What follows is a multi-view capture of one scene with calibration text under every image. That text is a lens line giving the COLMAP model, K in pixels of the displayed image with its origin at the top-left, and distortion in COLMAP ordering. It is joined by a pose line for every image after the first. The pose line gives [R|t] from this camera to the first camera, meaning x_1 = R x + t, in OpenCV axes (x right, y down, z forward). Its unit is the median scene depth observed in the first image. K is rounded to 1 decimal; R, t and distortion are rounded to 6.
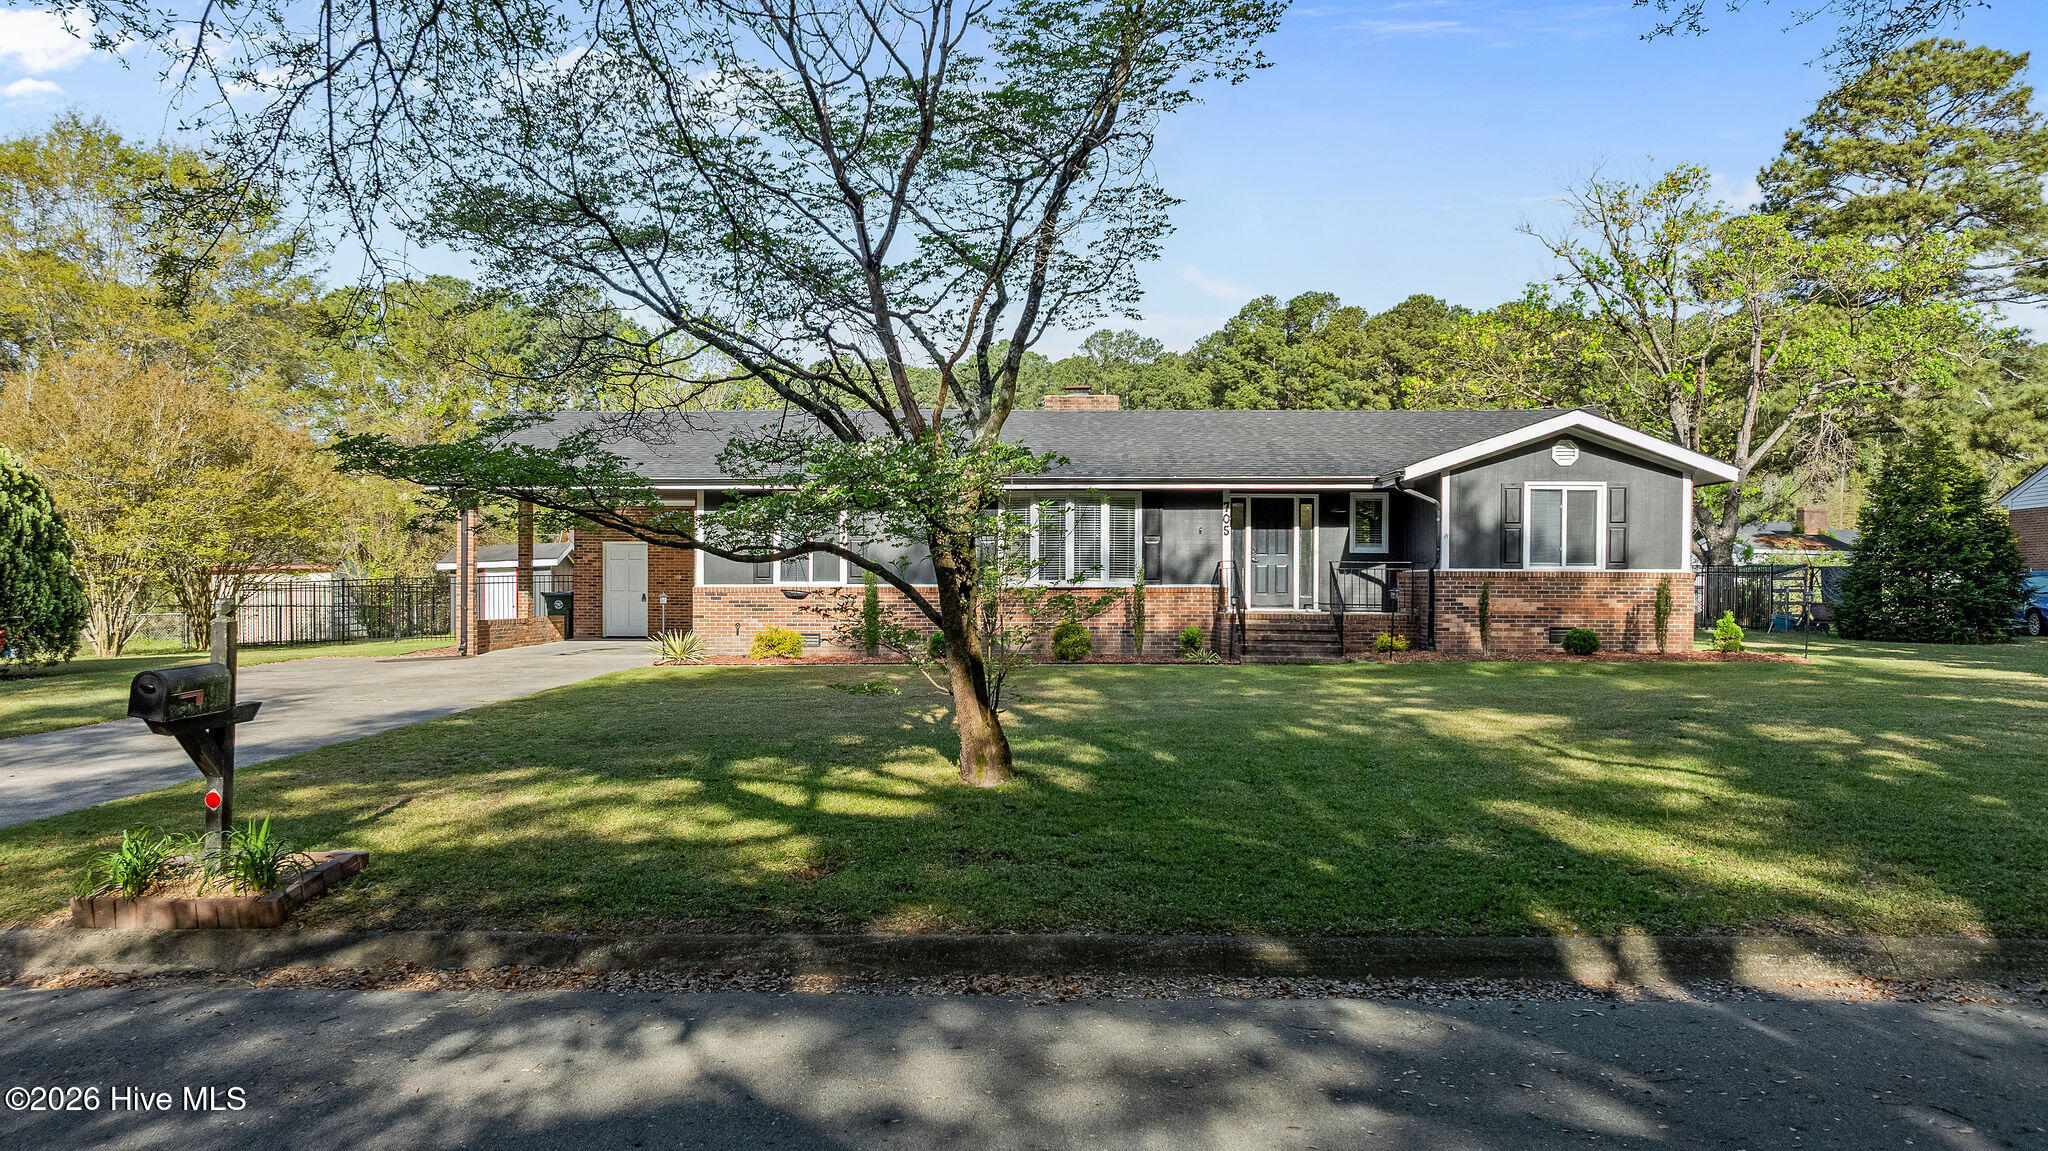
lens RADIAL K [[1442.5, 0, 1029.5], [0, 1442.5, 578.3], [0, 0, 1]] dist [-0.032380, 0.032042]
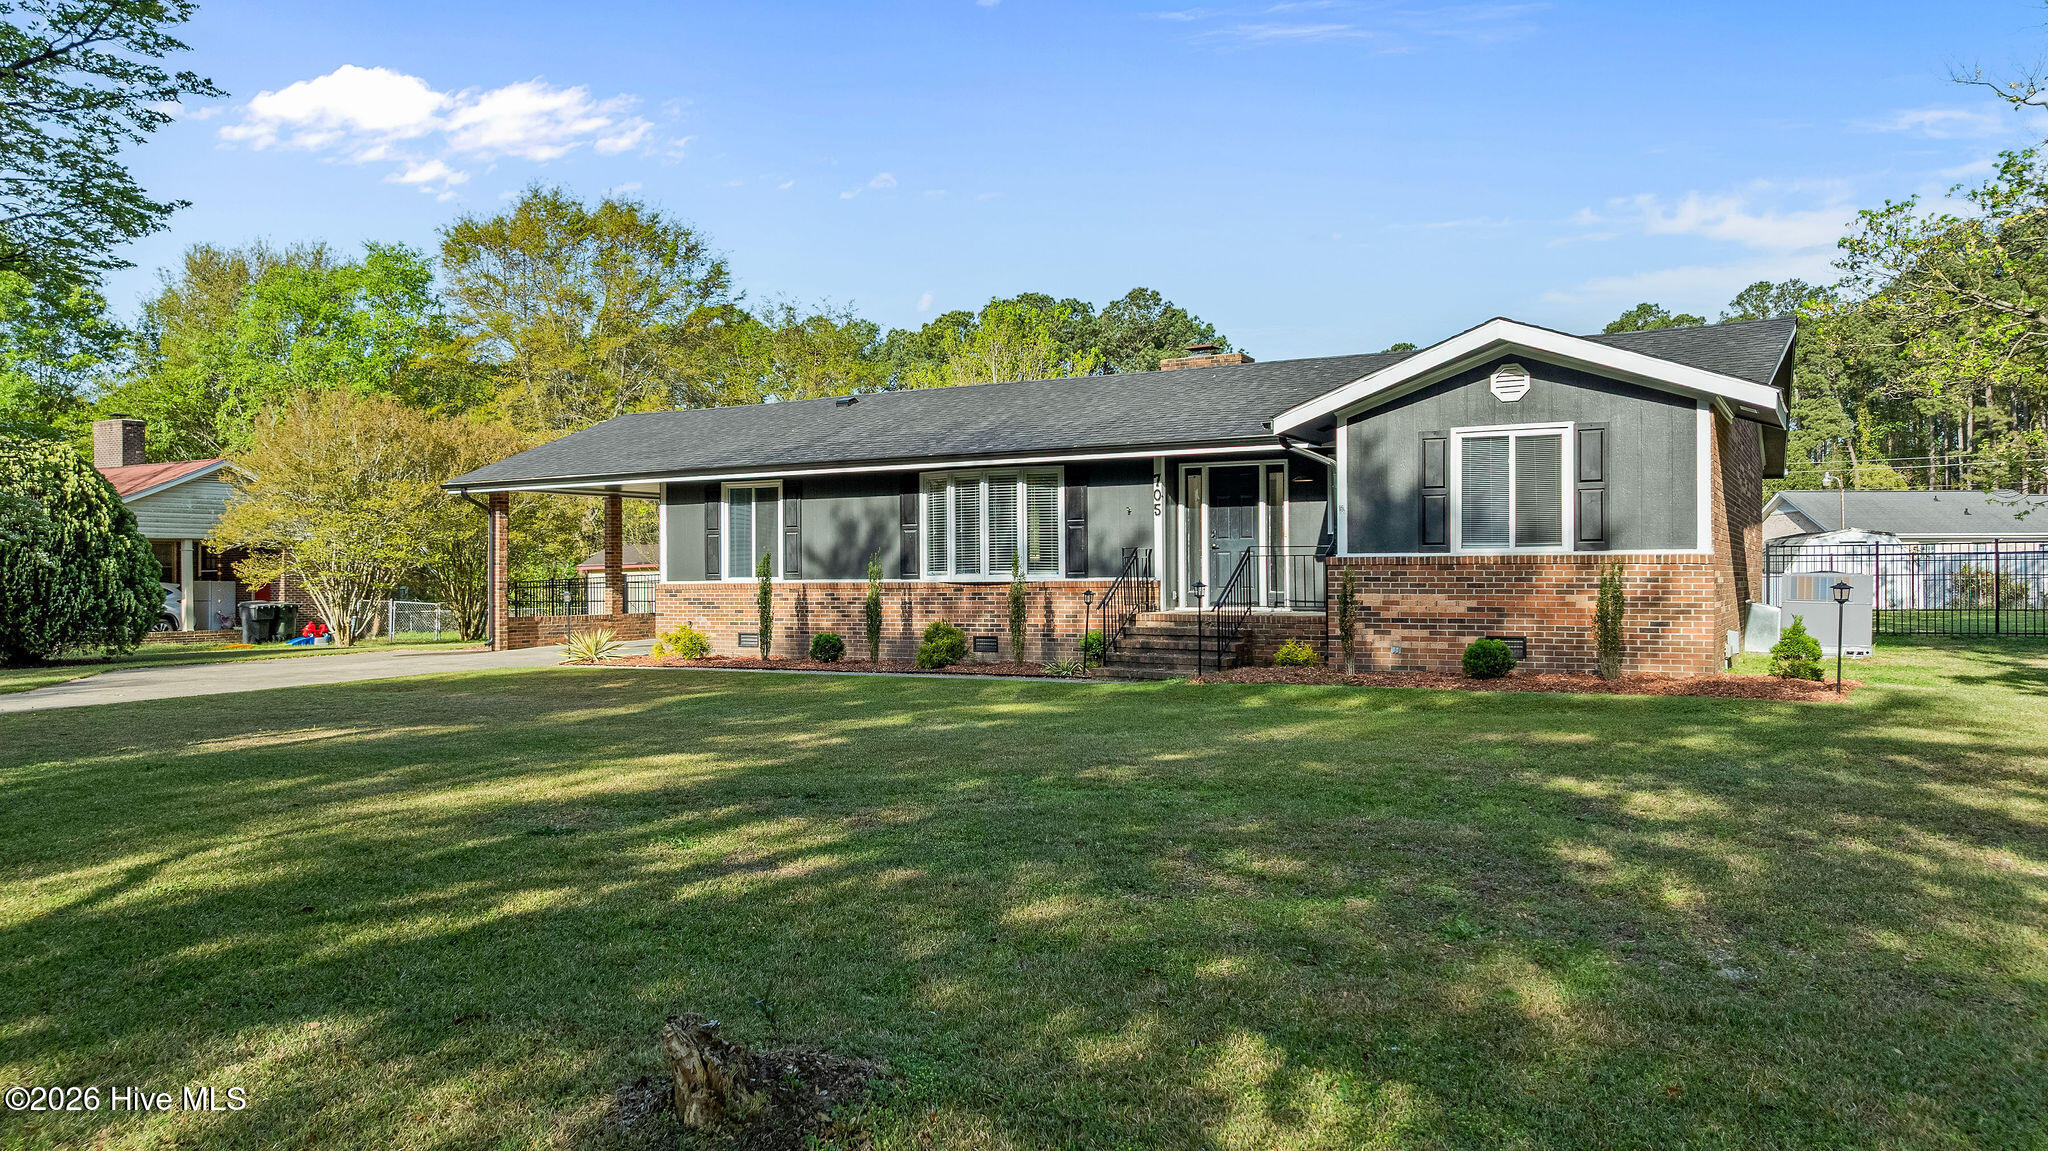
lens RADIAL K [[1442.5, 0, 1021.0], [0, 1442.5, 574.1], [0, 0, 1]] dist [-0.032380, 0.032042]
pose [[0.894537, -0.008675, -0.446911, 0.435613], [0.009606, 0.999954, -0.000182, 0.001892], [0.446892, -0.004131, 0.894579, 0.259113]]
